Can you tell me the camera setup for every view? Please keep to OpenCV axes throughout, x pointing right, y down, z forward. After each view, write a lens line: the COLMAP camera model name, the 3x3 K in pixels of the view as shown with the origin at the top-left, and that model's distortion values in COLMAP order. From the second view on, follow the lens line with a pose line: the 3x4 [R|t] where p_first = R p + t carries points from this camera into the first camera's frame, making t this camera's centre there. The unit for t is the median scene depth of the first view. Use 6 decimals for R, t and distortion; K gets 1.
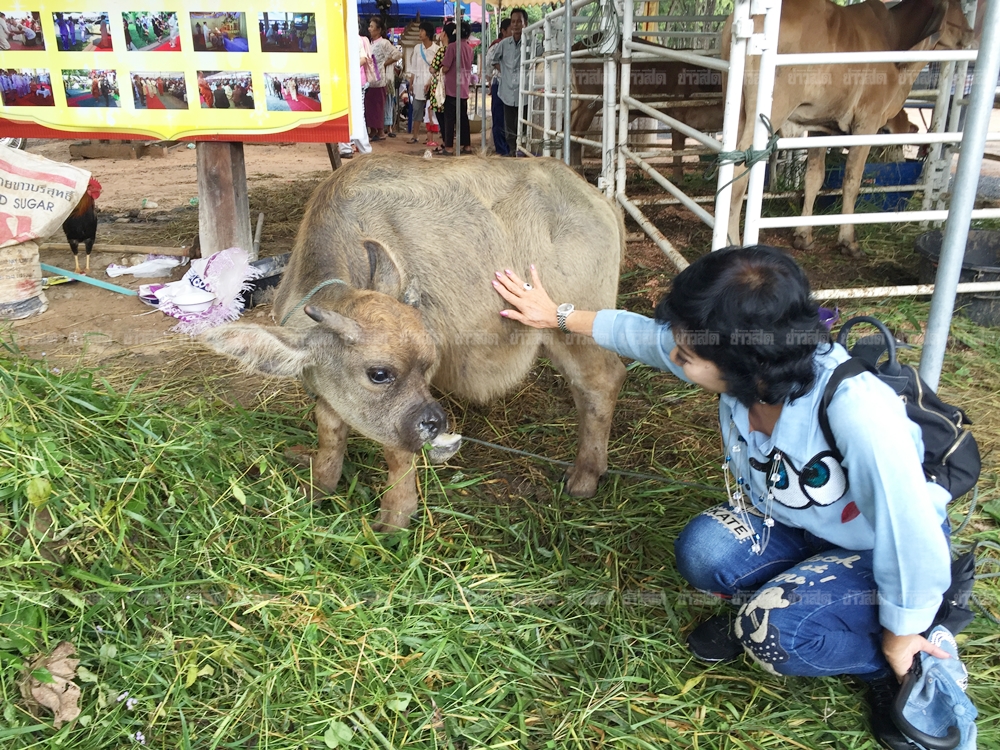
lens RADIAL K [[911.4, 0, 498.7], [0, 911.4, 373.1], [0, 0, 1]] dist [0.075823, -0.098808]
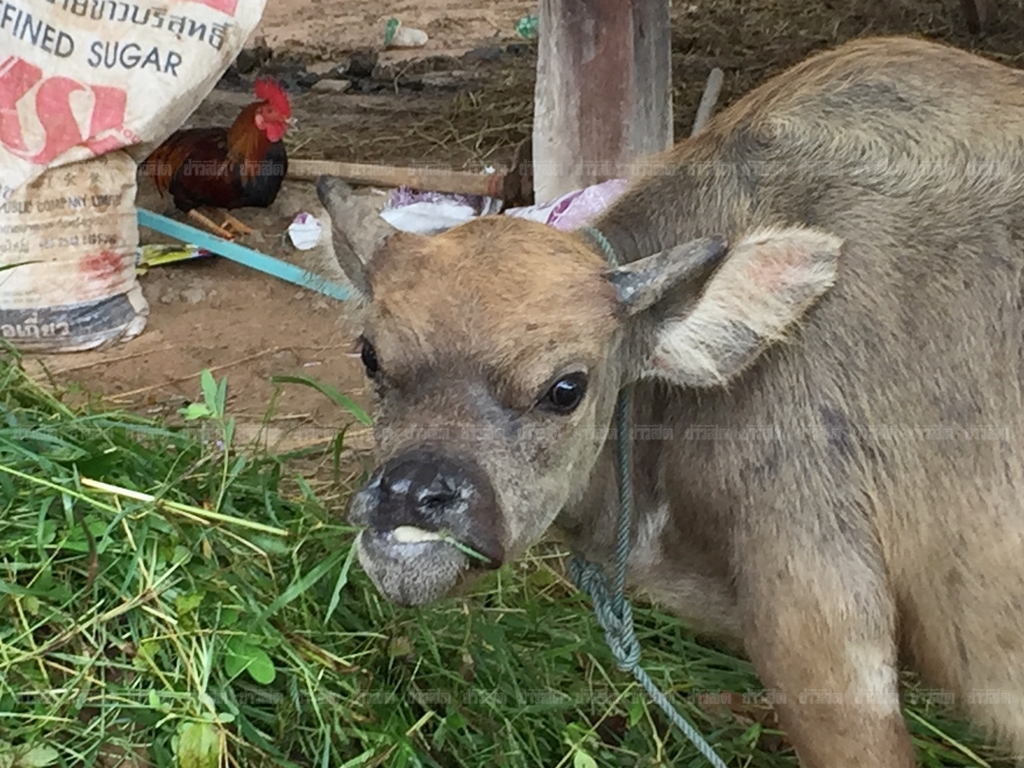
lens RADIAL K [[3259.4, 0, 508.0], [0, 3259.4, 382.8], [0, 0, 1]] dist [-0.061138, 0.000000]
pose [[0.948303, 0.049926, -0.313414, 0.077971], [-0.071709, 0.995717, -0.058357, 0.021109], [0.309158, 0.077814, 0.947822, -0.231293]]
